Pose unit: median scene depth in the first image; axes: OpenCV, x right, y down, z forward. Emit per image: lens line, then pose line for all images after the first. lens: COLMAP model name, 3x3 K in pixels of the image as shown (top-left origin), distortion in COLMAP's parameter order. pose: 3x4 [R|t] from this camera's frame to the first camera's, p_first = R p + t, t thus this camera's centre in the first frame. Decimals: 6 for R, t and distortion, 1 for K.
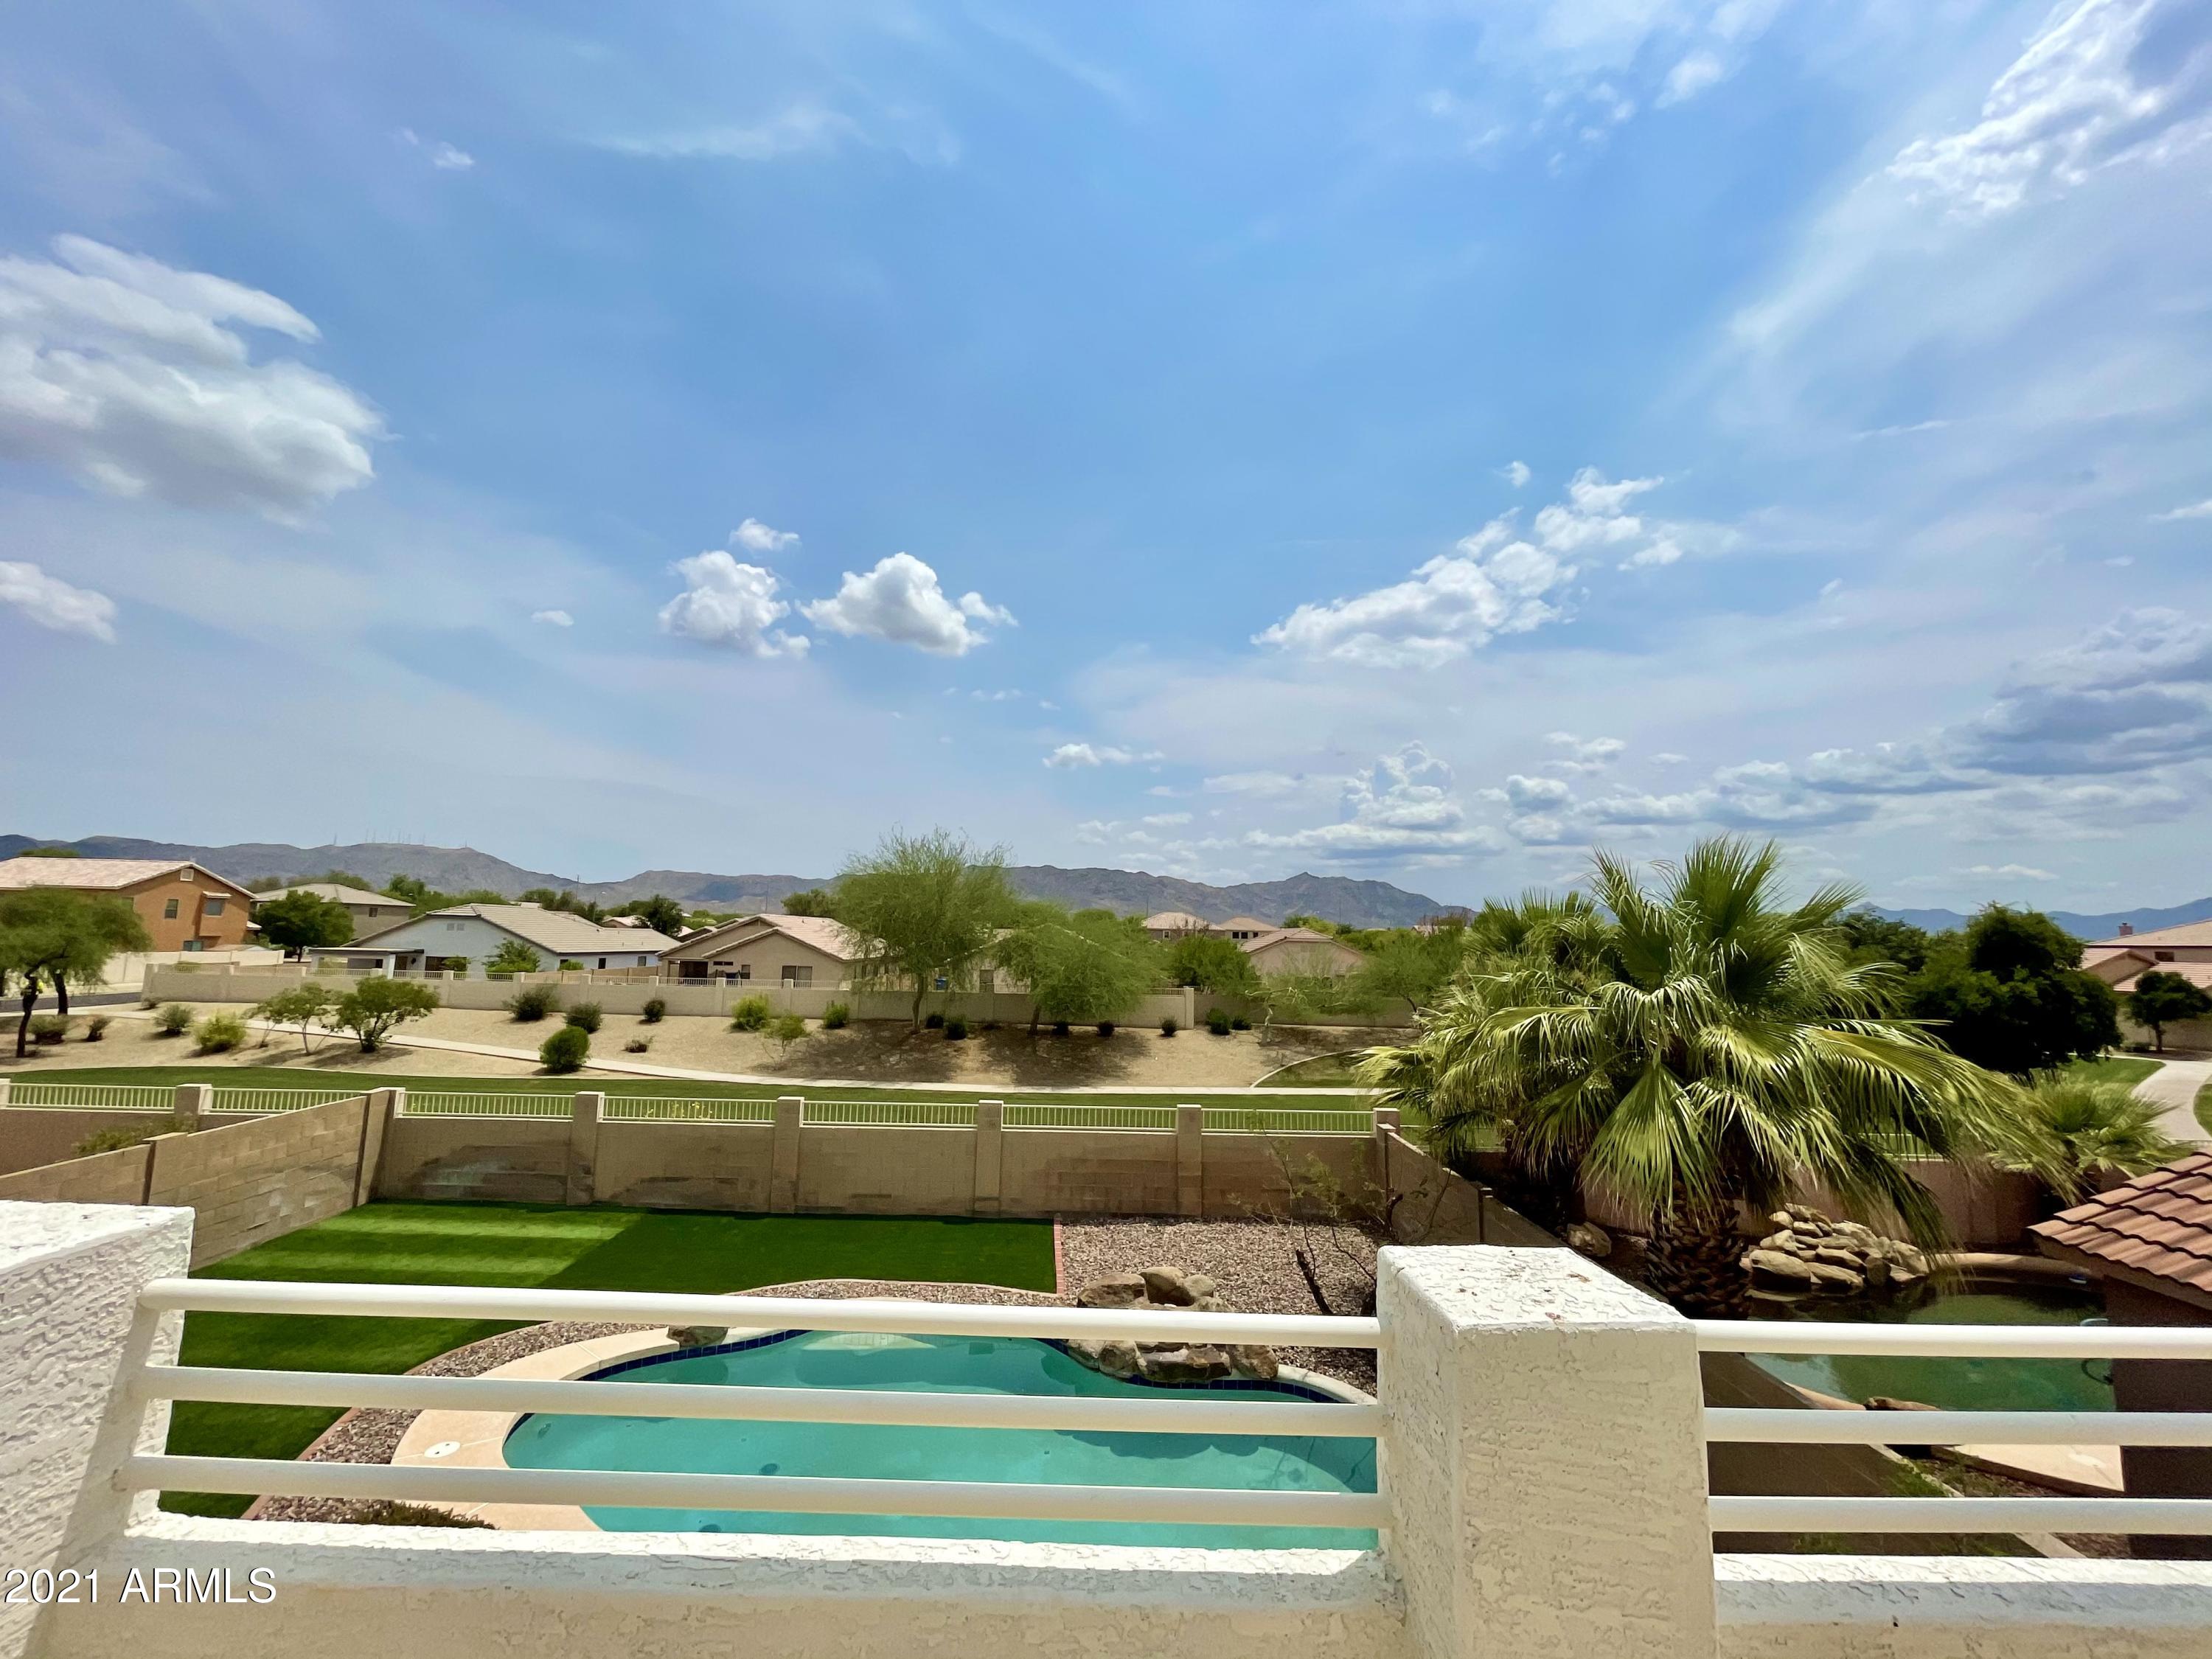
lens RADIAL K [[891.8, 0, 1098.9], [0, 891.8, 832.6], [0, 0, 1]] dist [-0.002117, 0.000154]
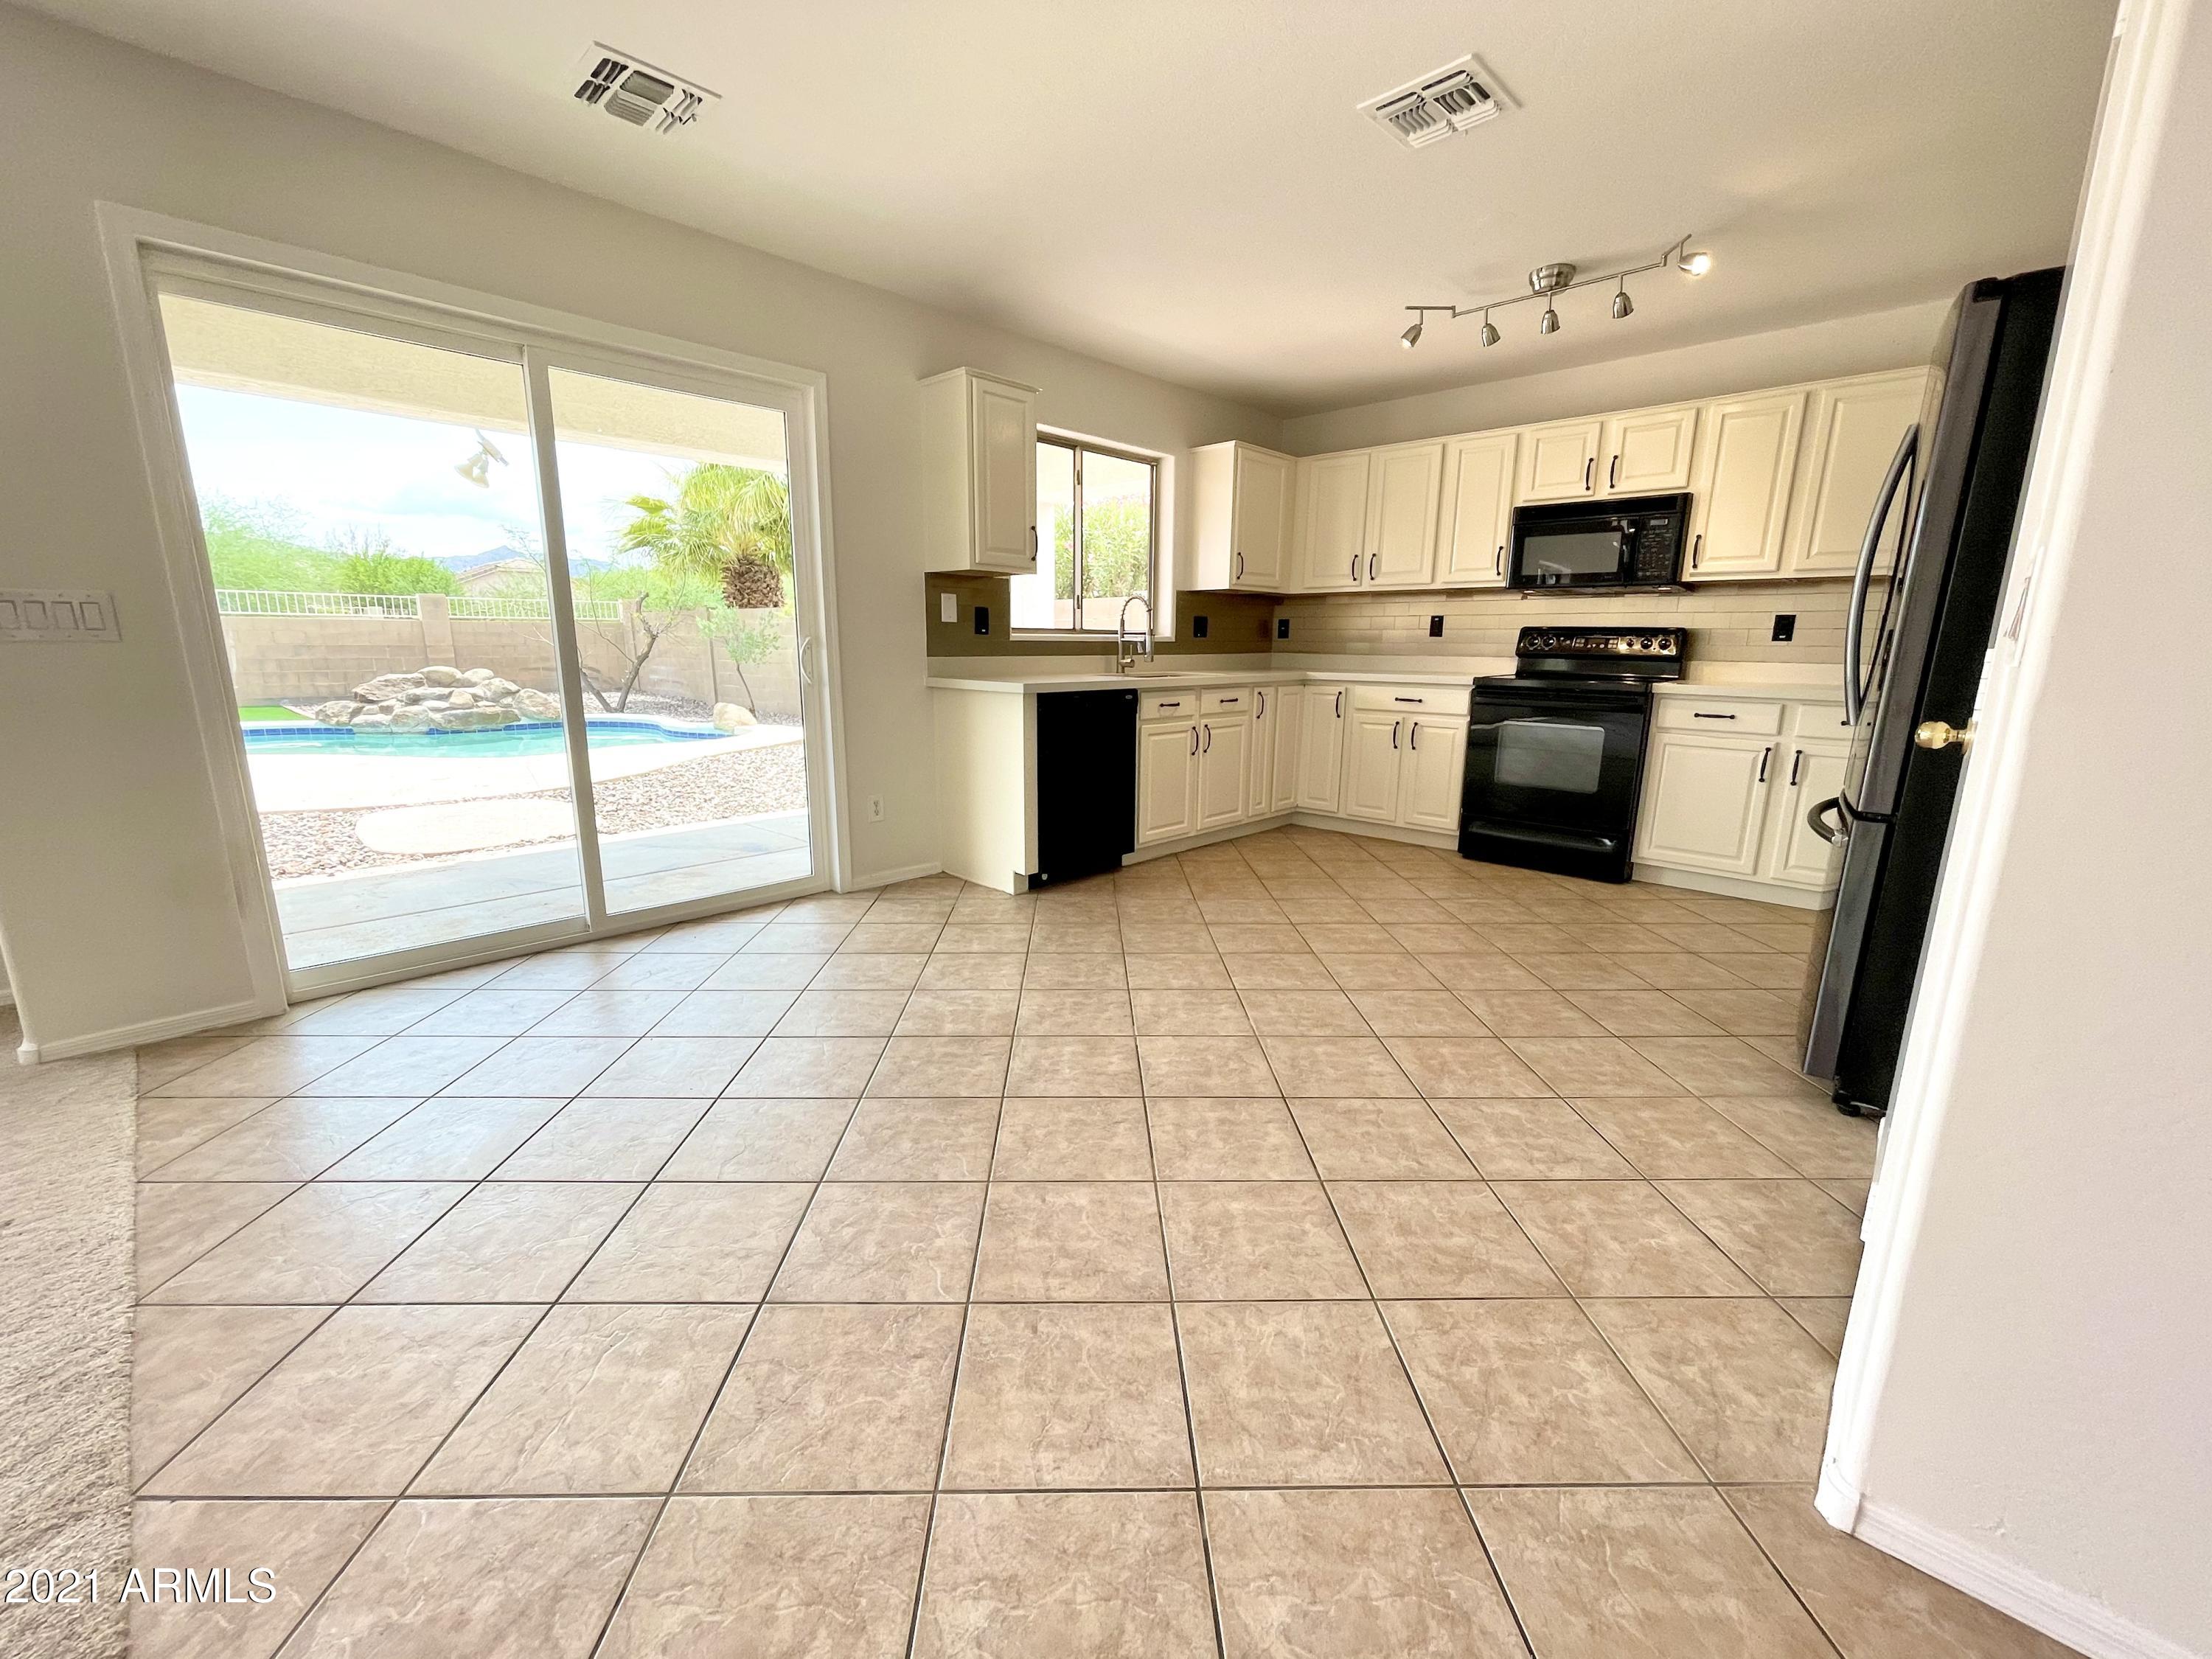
lens RADIAL K [[891.8, 0, 1098.0], [0, 891.8, 834.2], [0, 0, 1]] dist [-0.002117, 0.000154]
pose [[0.699729, -0.168297, 0.694302, -0.049946], [-0.077593, 0.948203, 0.308043, 0.078303], [-0.710182, -0.269419, 0.650427, -0.124956]]
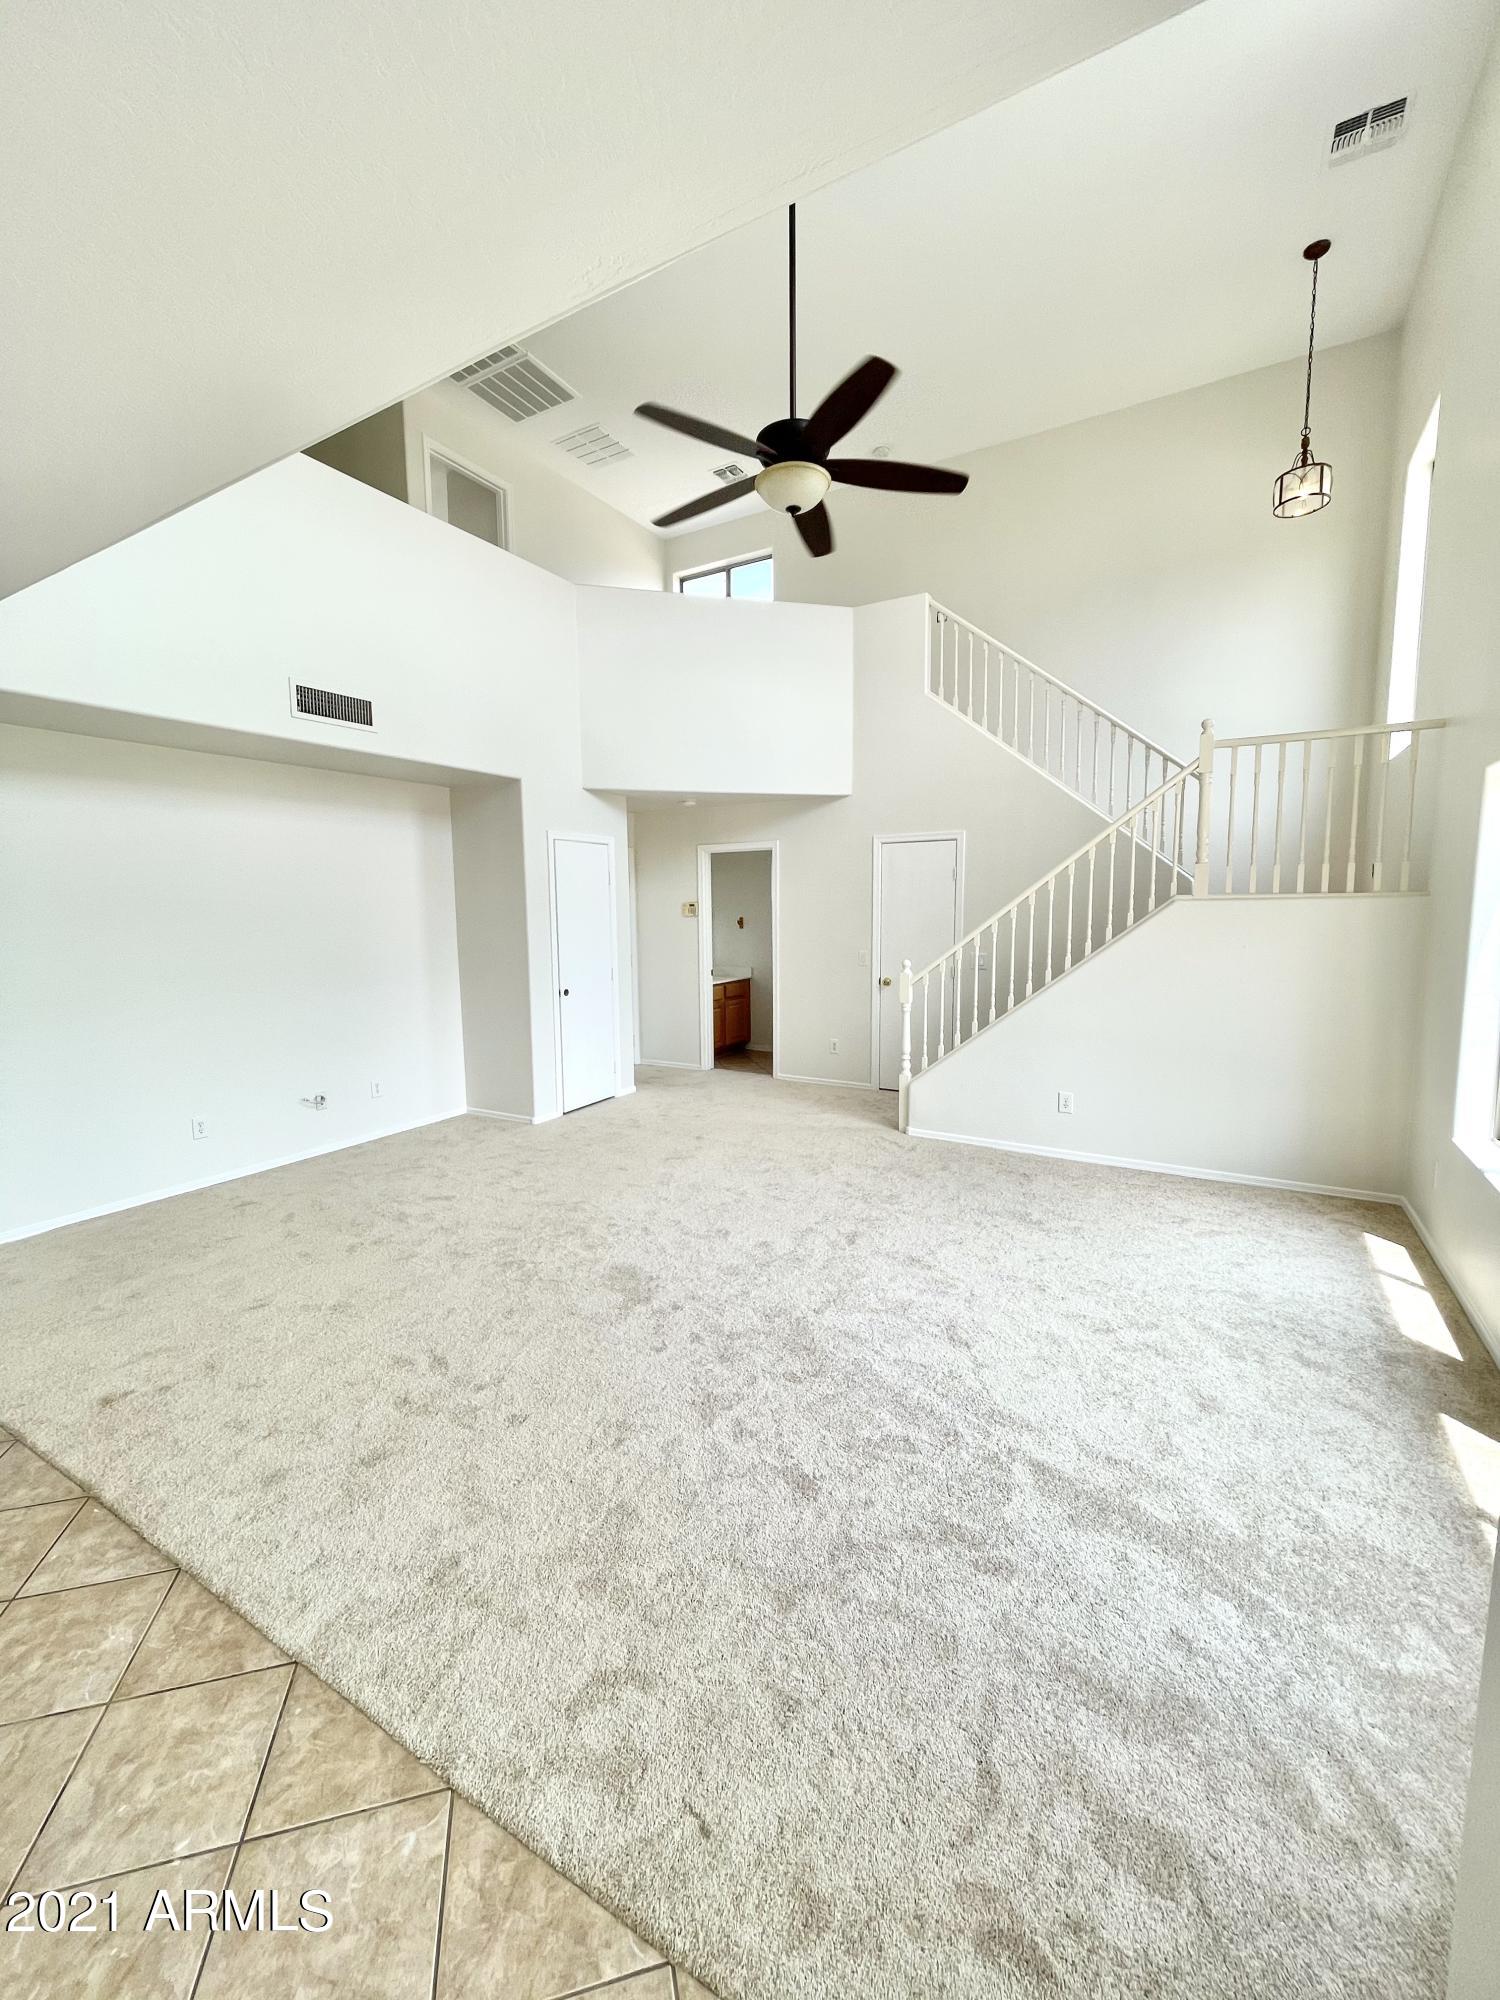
lens RADIAL K [[806.3, 0, 754.9], [0, 806.3, 997.5], [0, 0, 1]] dist [-0.002117, 0.000154]
pose [[-0.509911, 0.082688, -0.856244, -0.033344], [0.100159, 0.994306, 0.036374, 0.075109], [0.854376, -0.067213, -0.515290, -0.040846]]
